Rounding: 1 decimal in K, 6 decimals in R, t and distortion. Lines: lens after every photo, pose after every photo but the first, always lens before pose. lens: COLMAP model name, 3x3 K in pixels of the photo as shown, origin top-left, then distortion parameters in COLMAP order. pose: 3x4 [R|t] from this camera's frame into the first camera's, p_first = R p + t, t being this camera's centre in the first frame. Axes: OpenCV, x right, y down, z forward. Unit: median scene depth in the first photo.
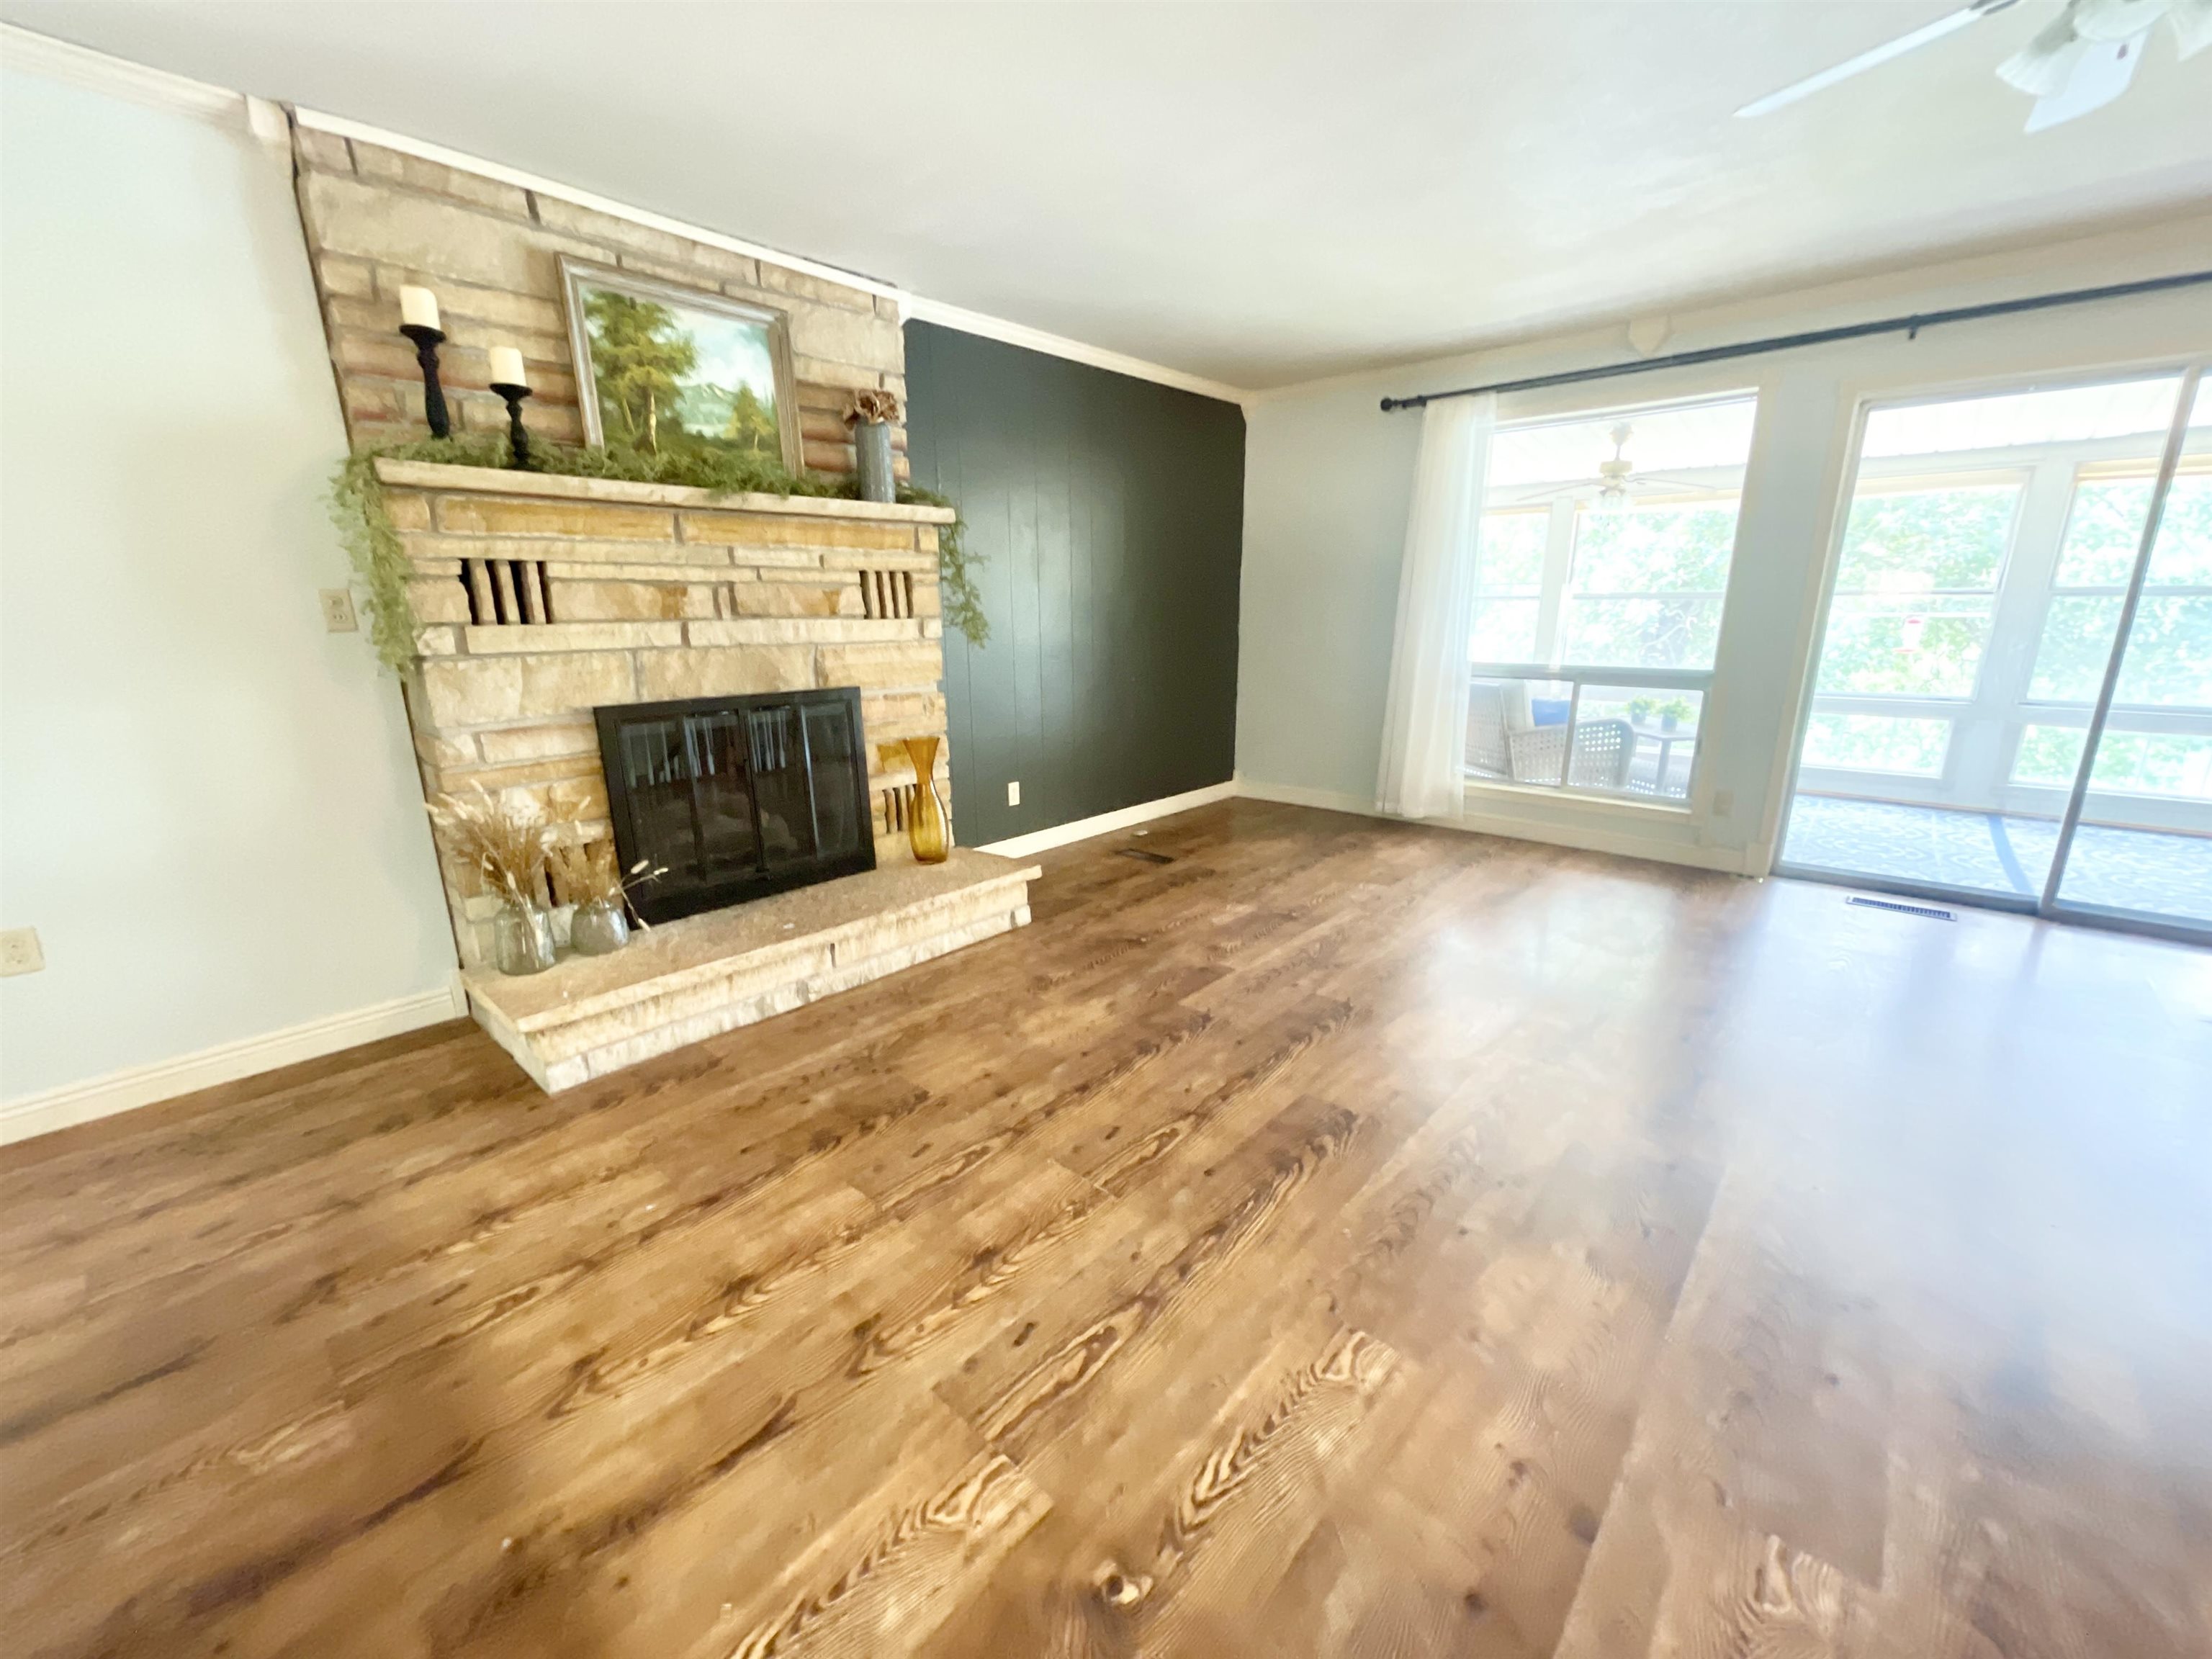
lens RADIAL K [[887.1, 0, 1101.2], [0, 887.1, 847.9], [0, 0, 1]] dist [-0.001395, -0.000127]
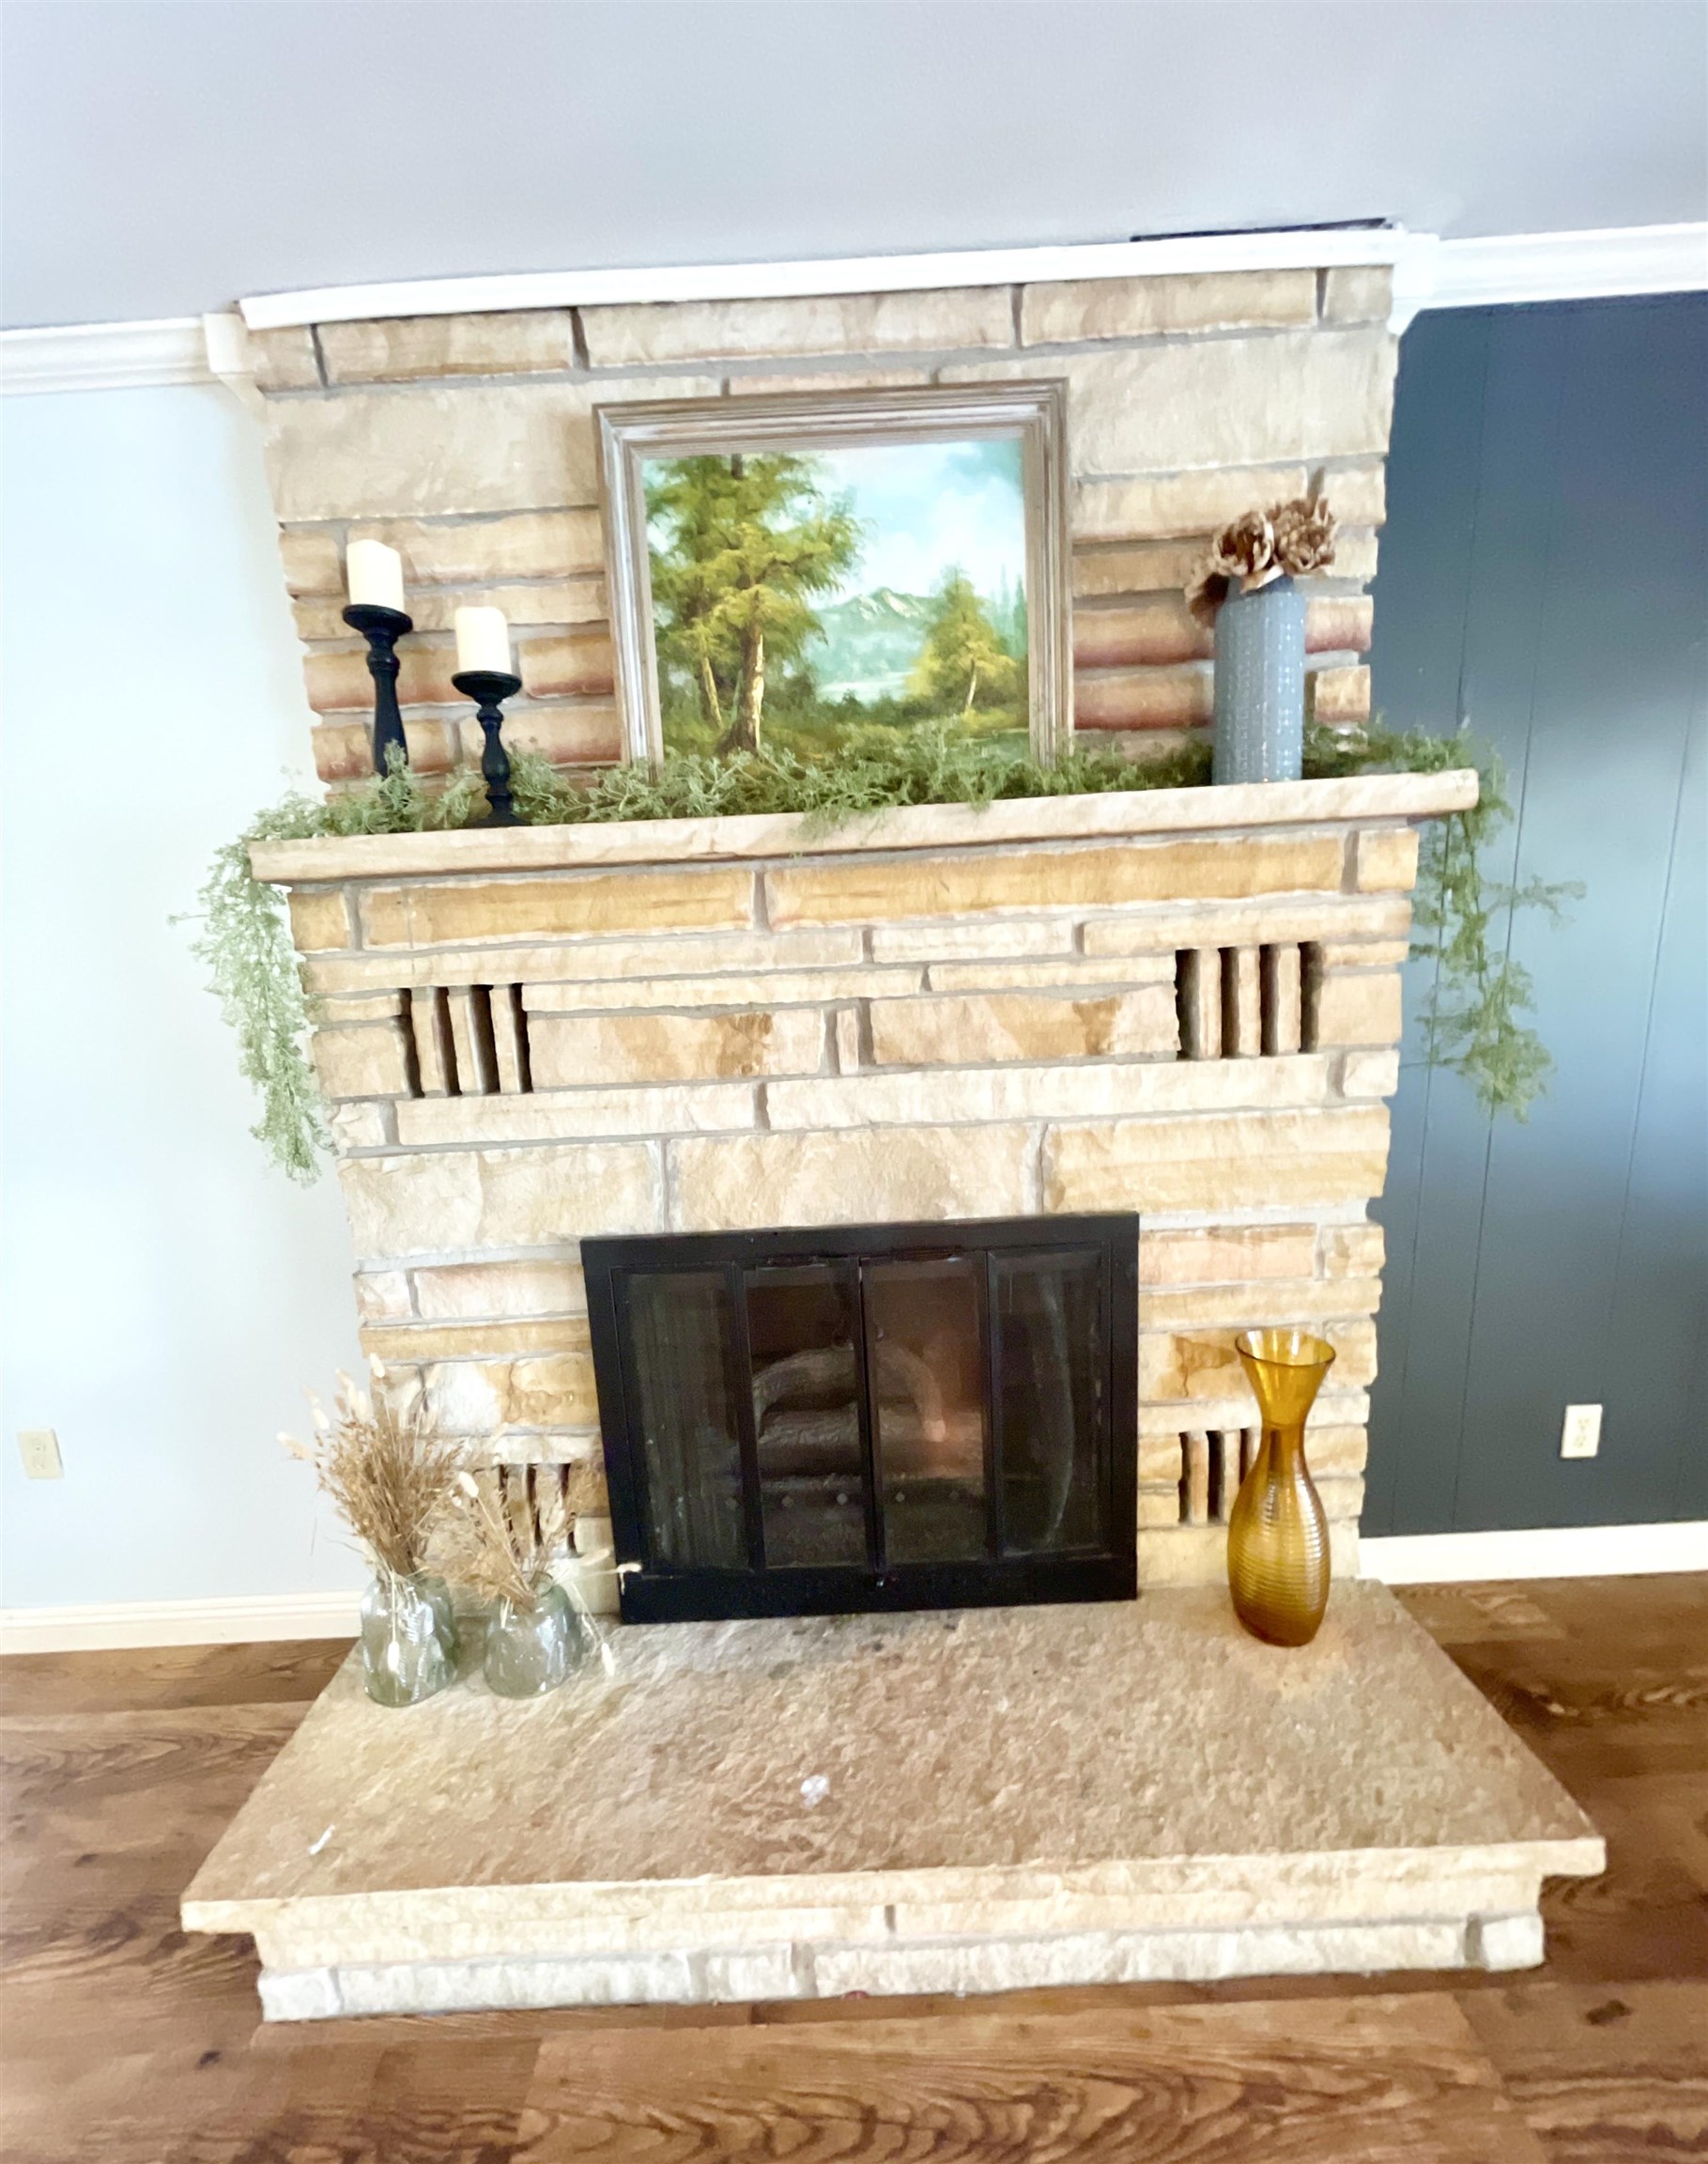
lens RADIAL K [[881.6, 0, 861.5], [0, 881.6, 1128.8], [0, 0, 1]] dist [-0.002409, -0.000003]
pose [[0.673191, 0.128969, -0.728135, -0.061448], [-0.147993, 0.988250, 0.038216, -0.249041], [0.724508, 0.082032, 0.684367, 0.680911]]
